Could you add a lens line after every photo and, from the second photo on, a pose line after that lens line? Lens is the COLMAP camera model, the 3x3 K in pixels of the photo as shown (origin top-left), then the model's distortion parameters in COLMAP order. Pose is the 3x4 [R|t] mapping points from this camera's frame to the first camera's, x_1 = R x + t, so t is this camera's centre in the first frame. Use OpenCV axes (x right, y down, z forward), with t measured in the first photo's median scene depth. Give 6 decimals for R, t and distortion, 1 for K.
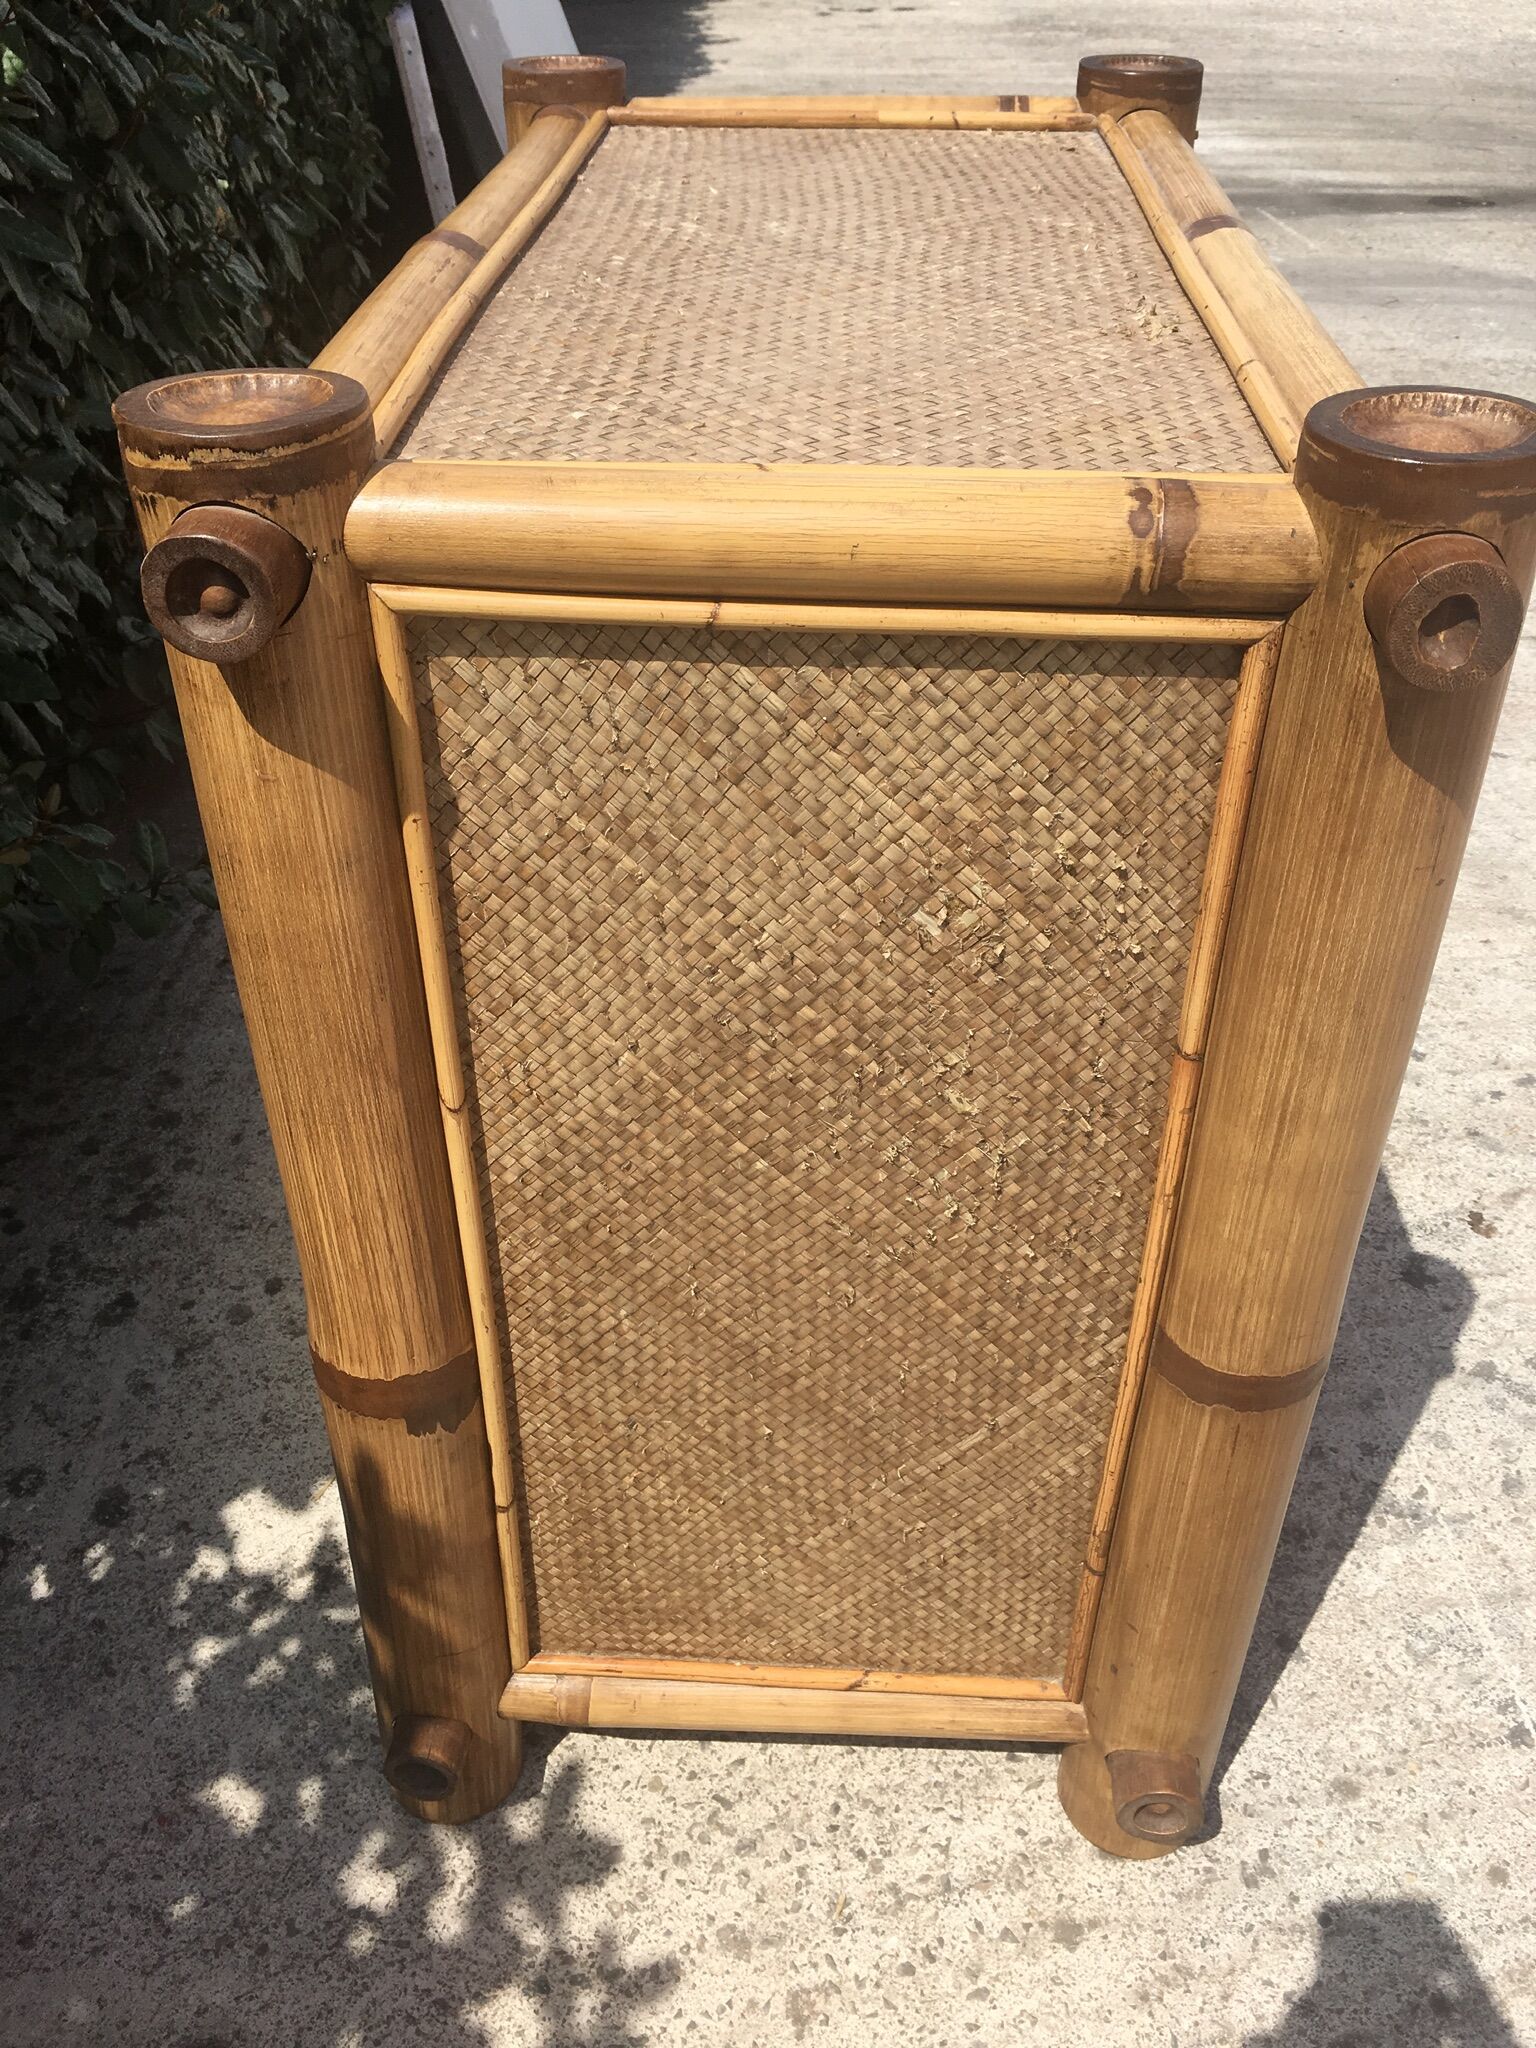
lens RADIAL K [[1715.1, 0, 769.9], [0, 1715.1, 1015.5], [0, 0, 1]] dist [0.065916, -0.097425]
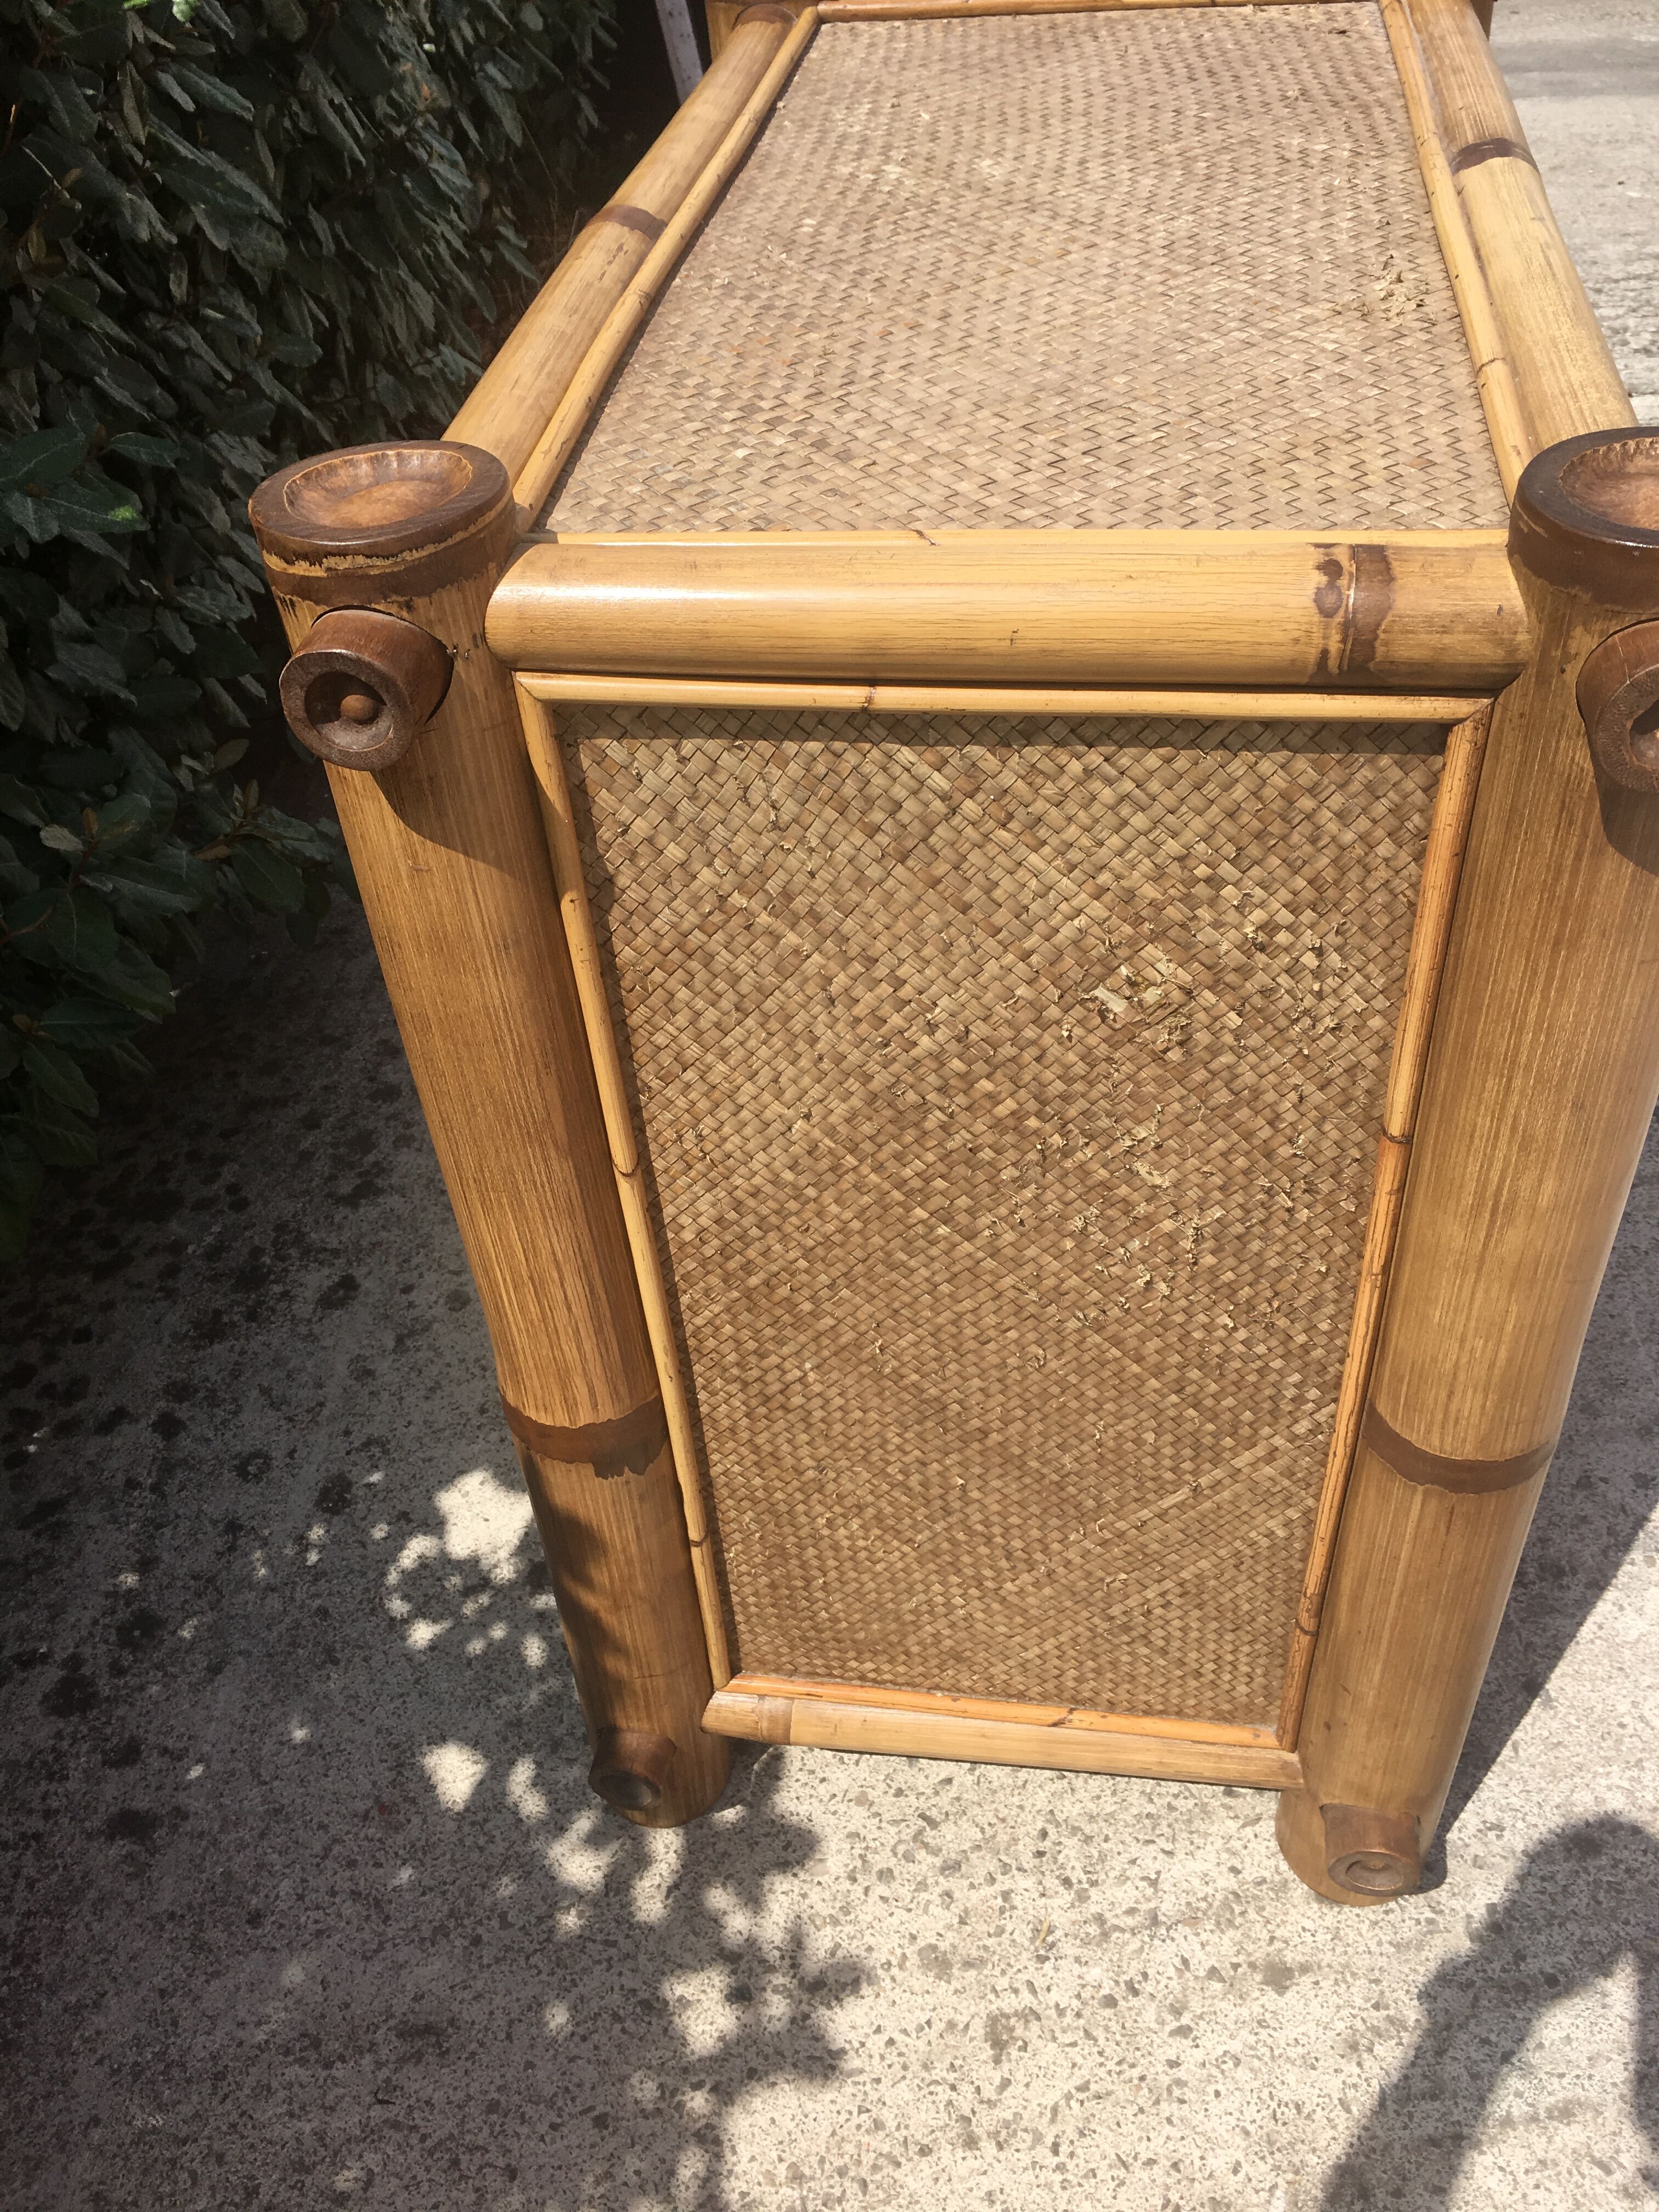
lens RADIAL K [[1852.4, 0, 833.3], [0, 1852.4, 1099.9], [0, 0, 1]] dist [0.065916, -0.097425]
pose [[0.993003, 0.011515, -0.117526, 0.051537], [0.000741, 0.994607, 0.103716, -0.087528], [0.118086, -0.103077, 0.987639, -0.024312]]
